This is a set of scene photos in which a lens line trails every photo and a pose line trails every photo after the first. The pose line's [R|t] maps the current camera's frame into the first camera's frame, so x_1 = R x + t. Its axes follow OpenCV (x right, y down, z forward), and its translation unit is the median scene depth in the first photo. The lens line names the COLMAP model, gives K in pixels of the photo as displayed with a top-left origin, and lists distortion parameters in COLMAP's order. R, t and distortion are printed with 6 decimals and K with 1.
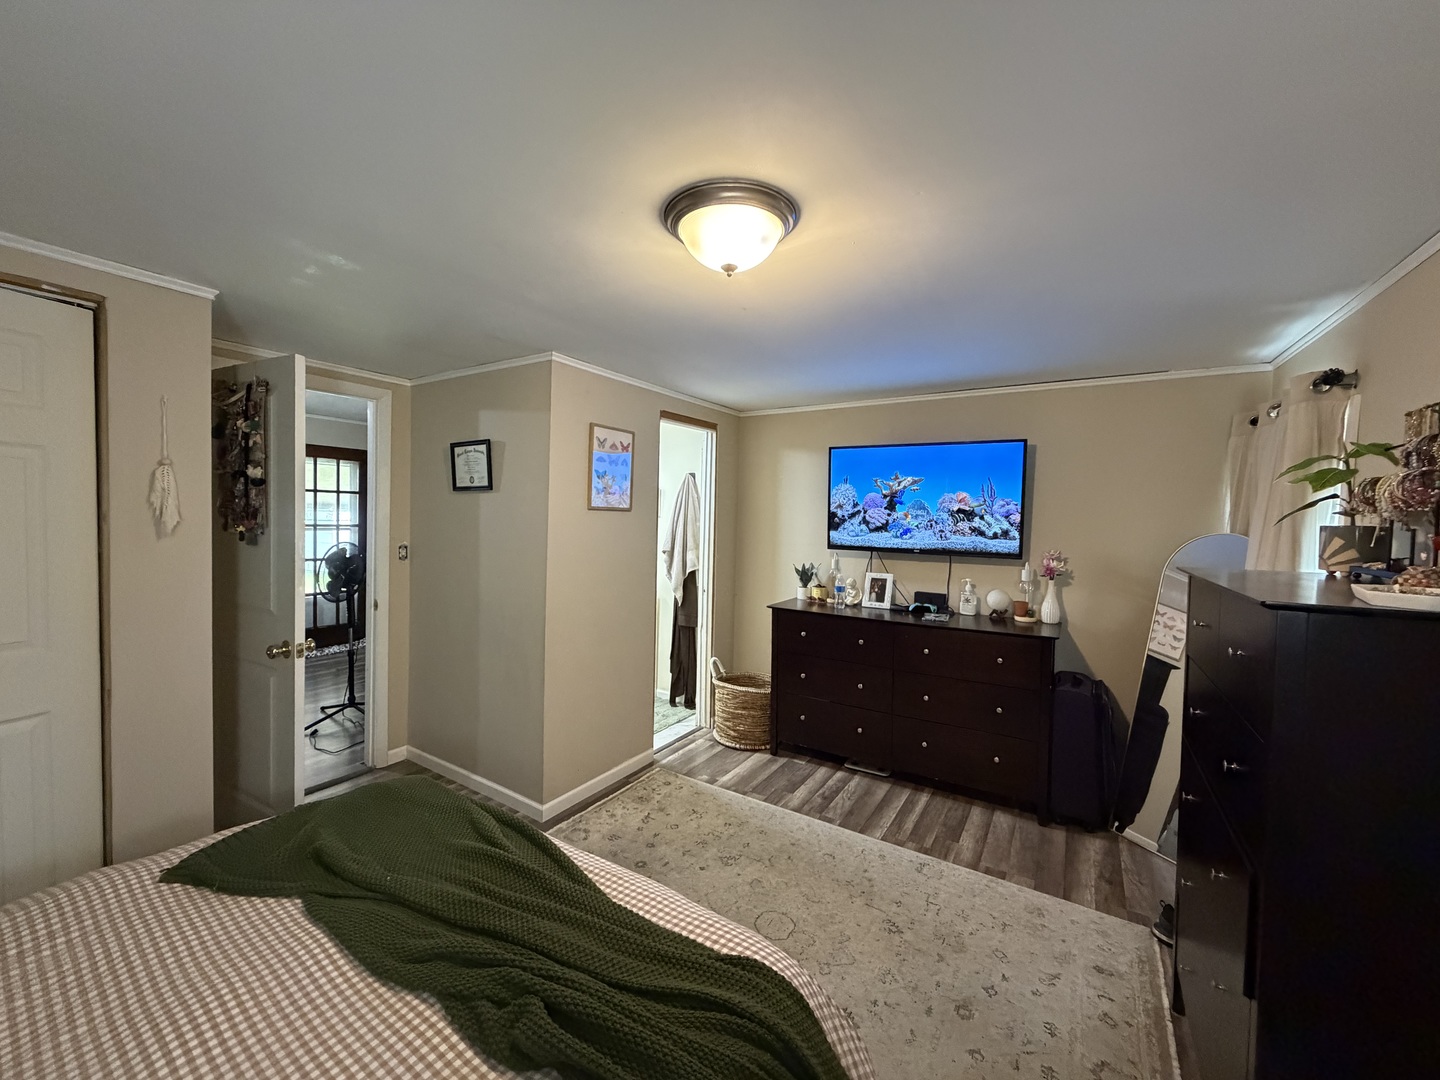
lens RADIAL K [[573.7, 0, 713.8], [0, 573.7, 536.2], [0, 0, 1]] dist [-0.001124, 0.000554]
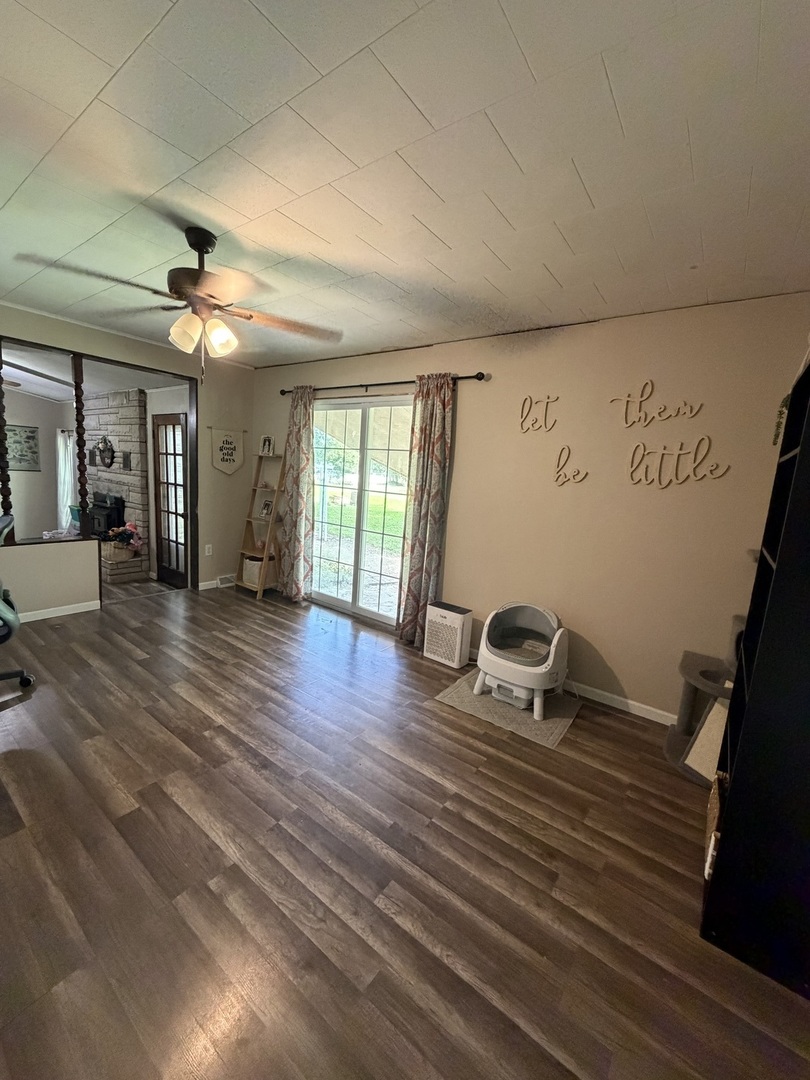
lens RADIAL K [[430.3, 0, 407.3], [0, 430.3, 538.8], [0, 0, 1]] dist [-0.001124, 0.000554]
pose [[0.070024, -0.179386, 0.981283, -0.698919], [-0.030486, 0.982854, 0.181849, -0.016135], [-0.997079, -0.042650, 0.063354, 0.477626]]
